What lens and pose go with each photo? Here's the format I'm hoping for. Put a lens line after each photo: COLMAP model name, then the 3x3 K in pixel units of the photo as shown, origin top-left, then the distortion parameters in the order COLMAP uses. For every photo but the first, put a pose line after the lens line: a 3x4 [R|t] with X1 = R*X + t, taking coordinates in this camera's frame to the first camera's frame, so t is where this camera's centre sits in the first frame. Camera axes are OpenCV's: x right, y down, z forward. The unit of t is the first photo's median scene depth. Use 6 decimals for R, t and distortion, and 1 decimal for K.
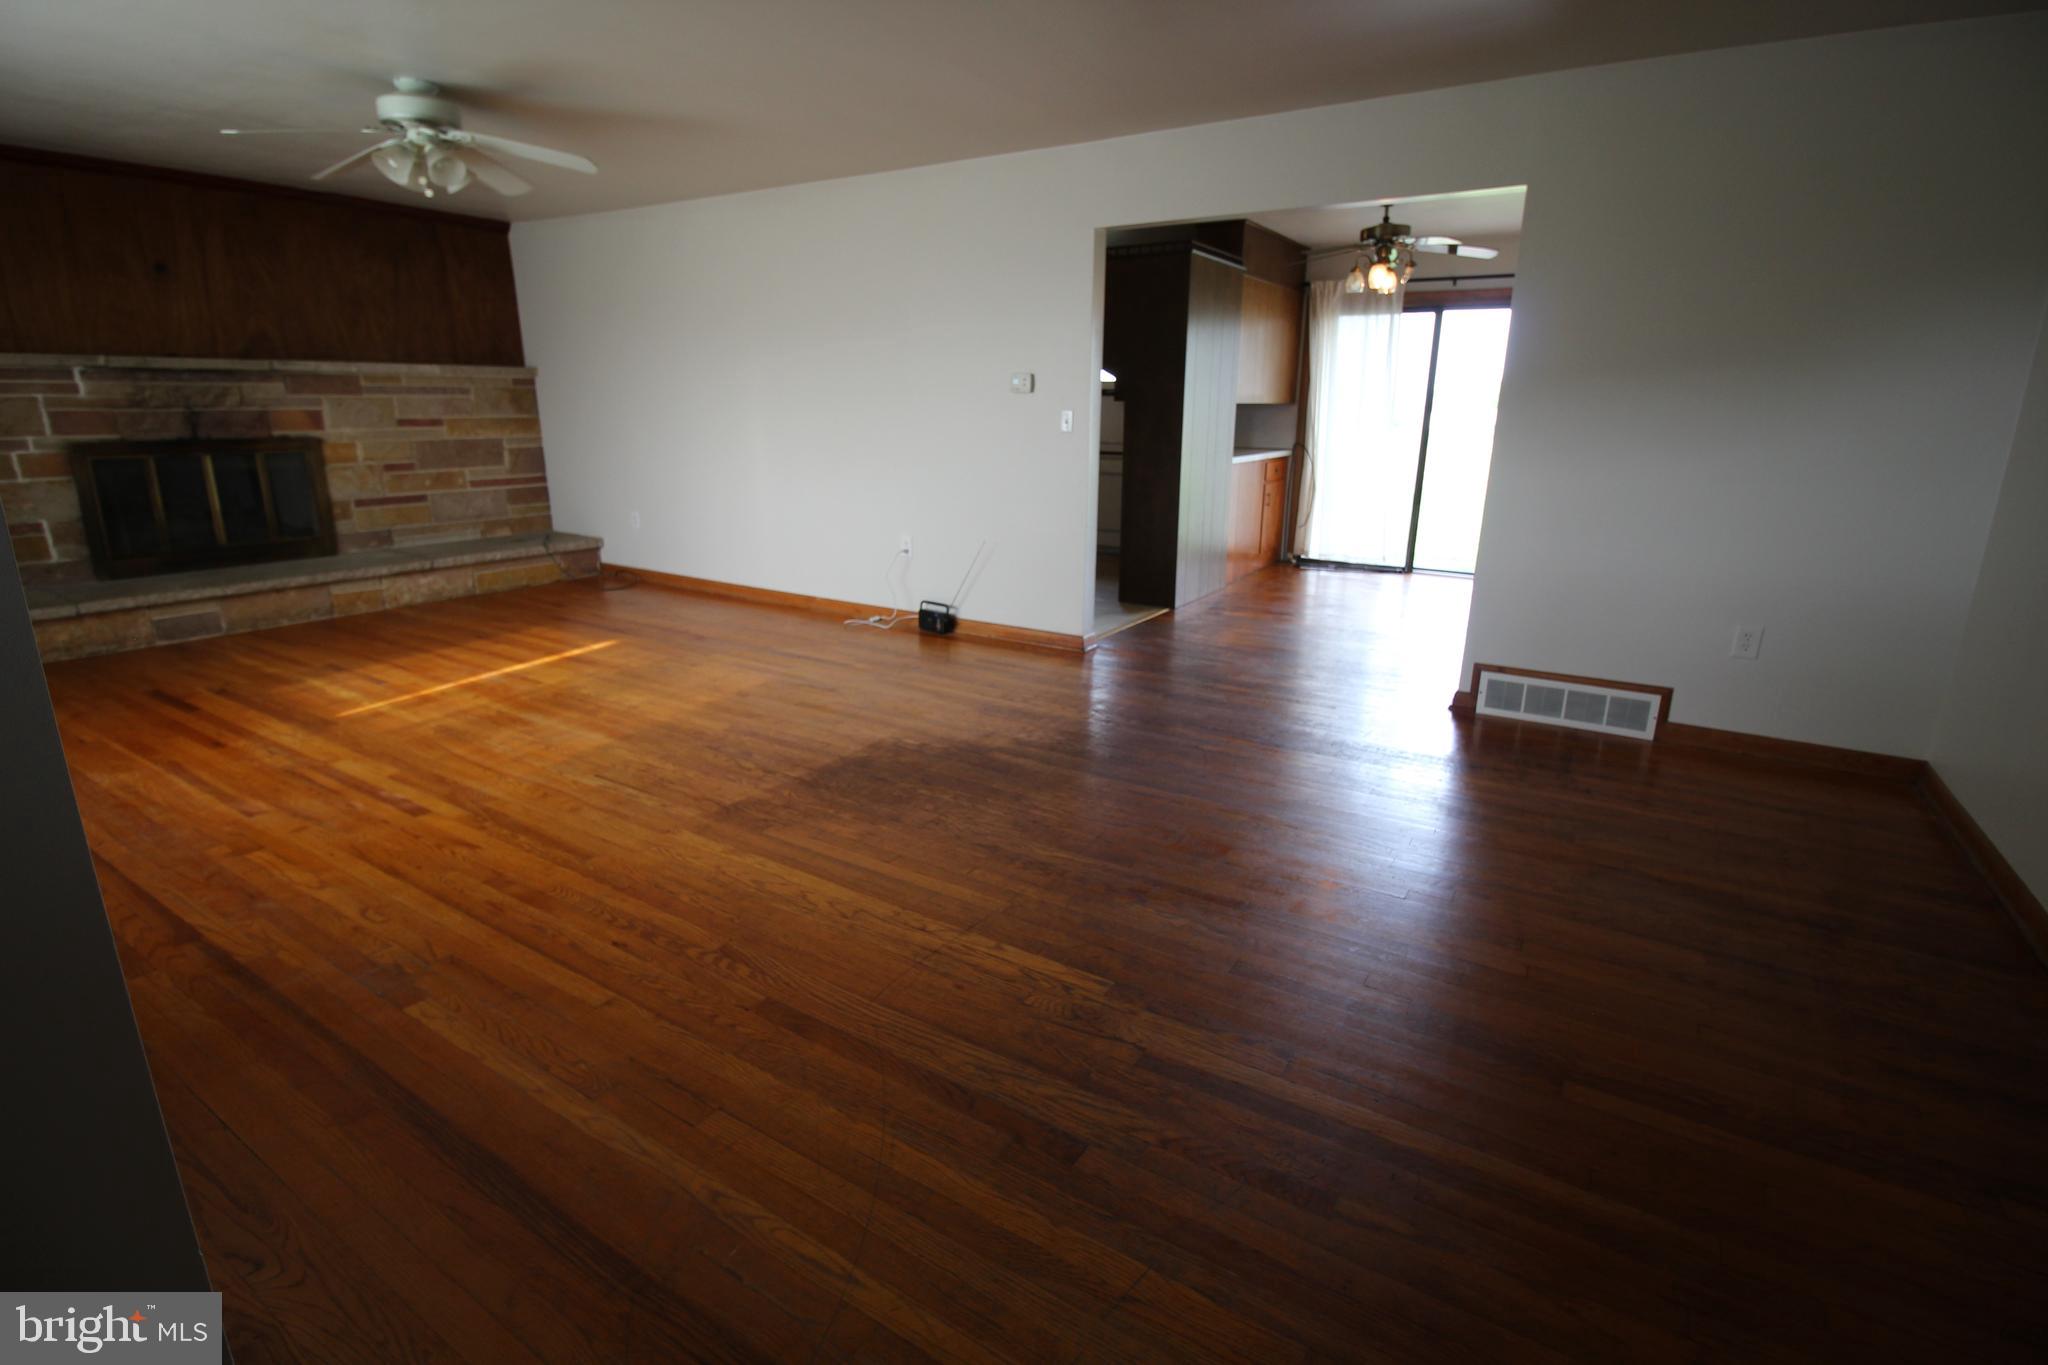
lens RADIAL K [[962.9, 0, 1021.0], [0, 962.9, 680.7], [0, 0, 1]] dist [-0.015196, -0.001235]
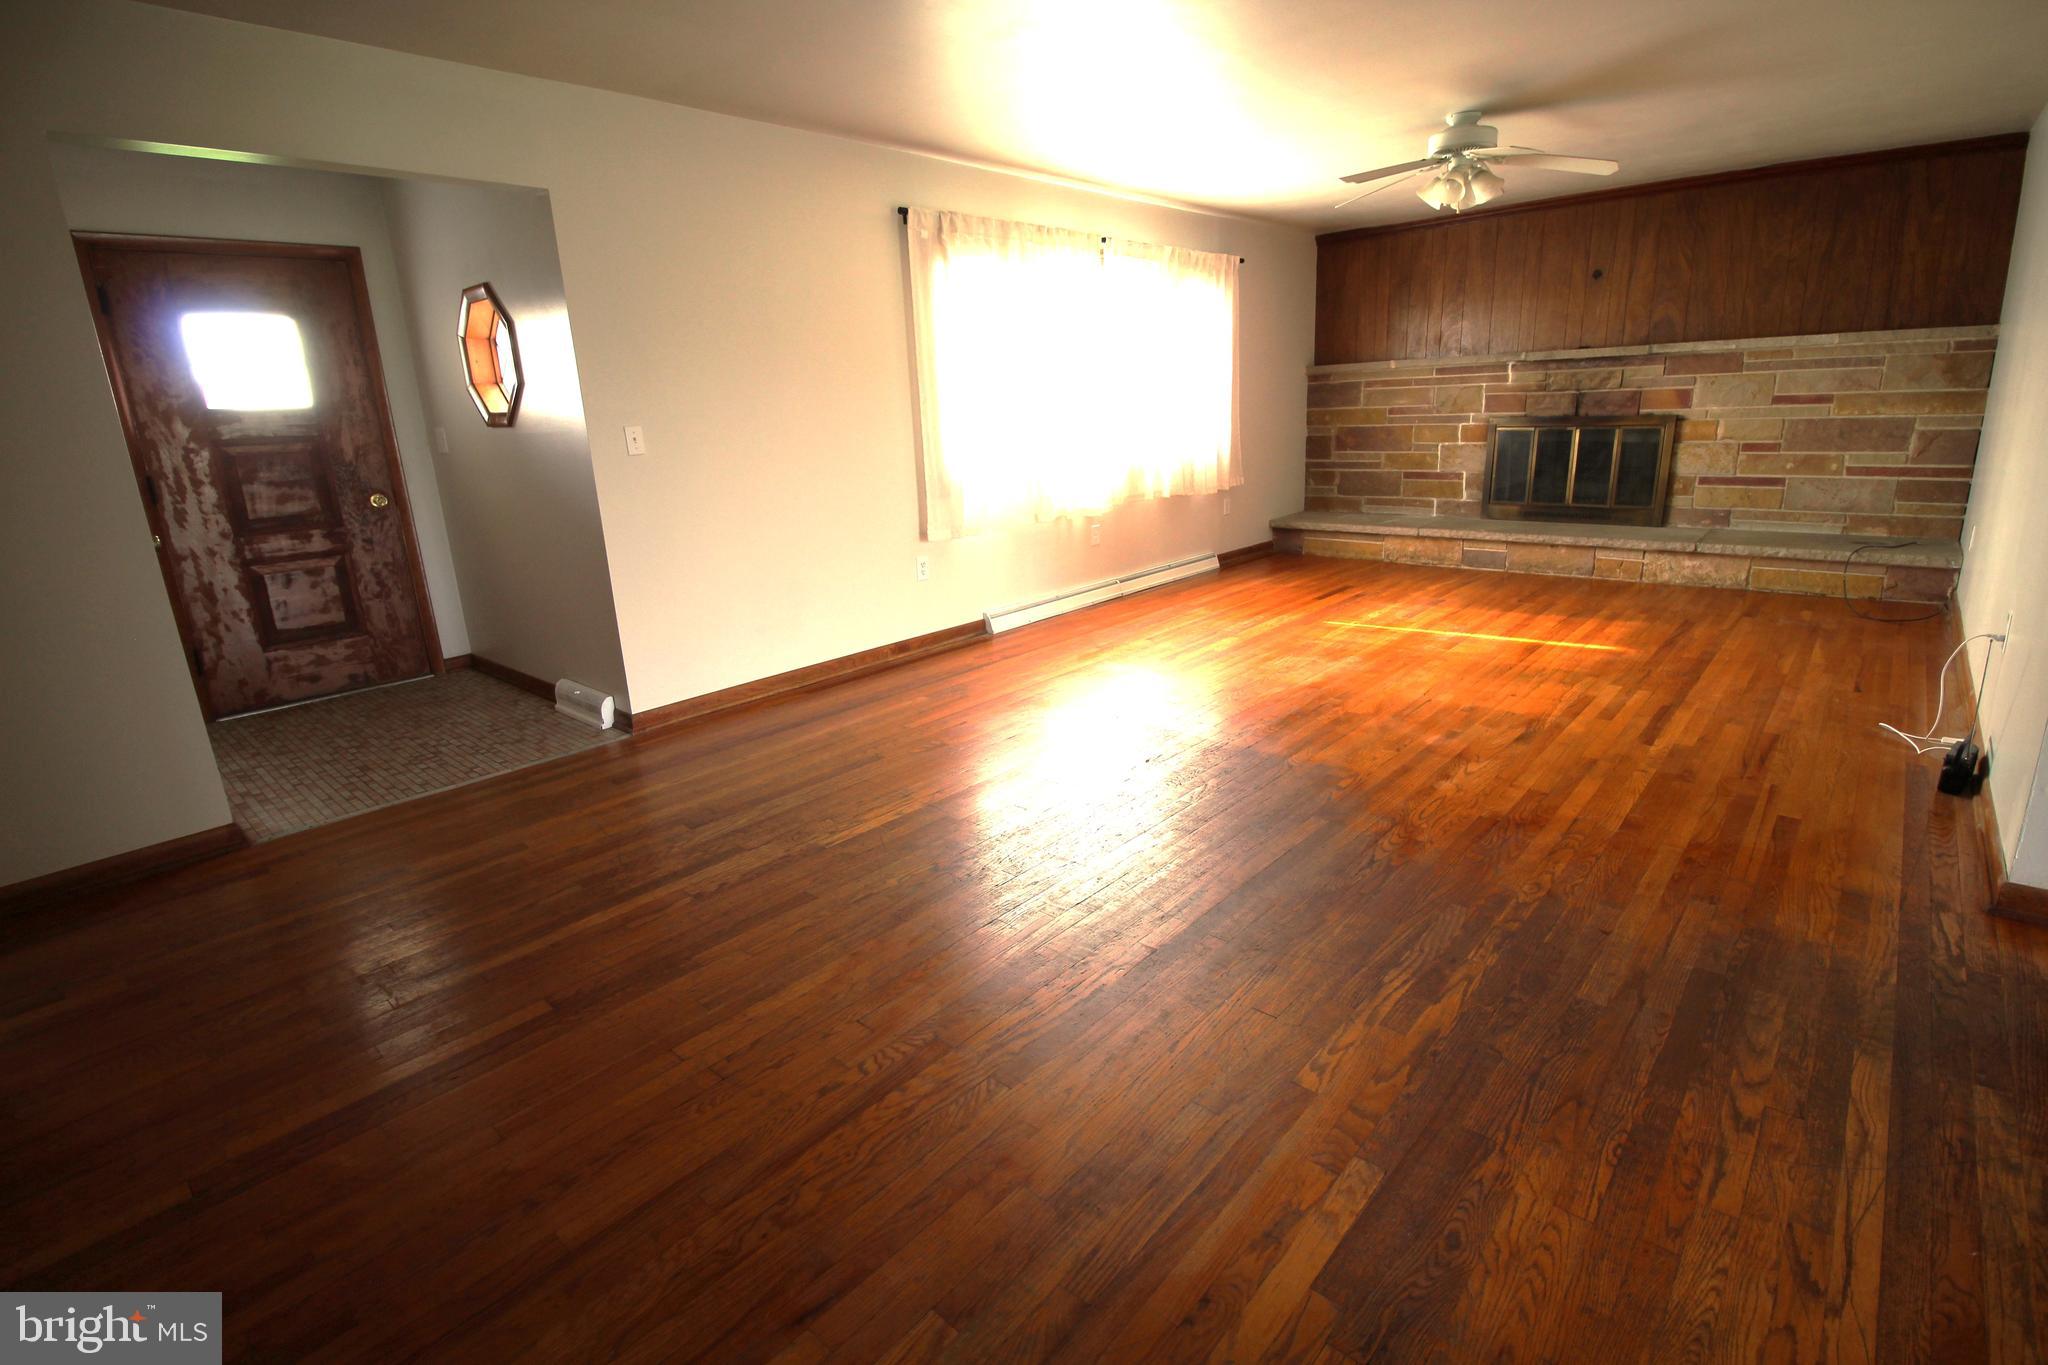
lens RADIAL K [[962.9, 0, 1023.8], [0, 962.9, 670.1], [0, 0, 1]] dist [-0.015196, -0.001235]
pose [[-0.169889, 0.258962, -0.950829, 0.448447], [-0.231988, 0.927229, 0.293985, -0.132265], [0.957768, 0.270526, -0.097450, 0.471623]]
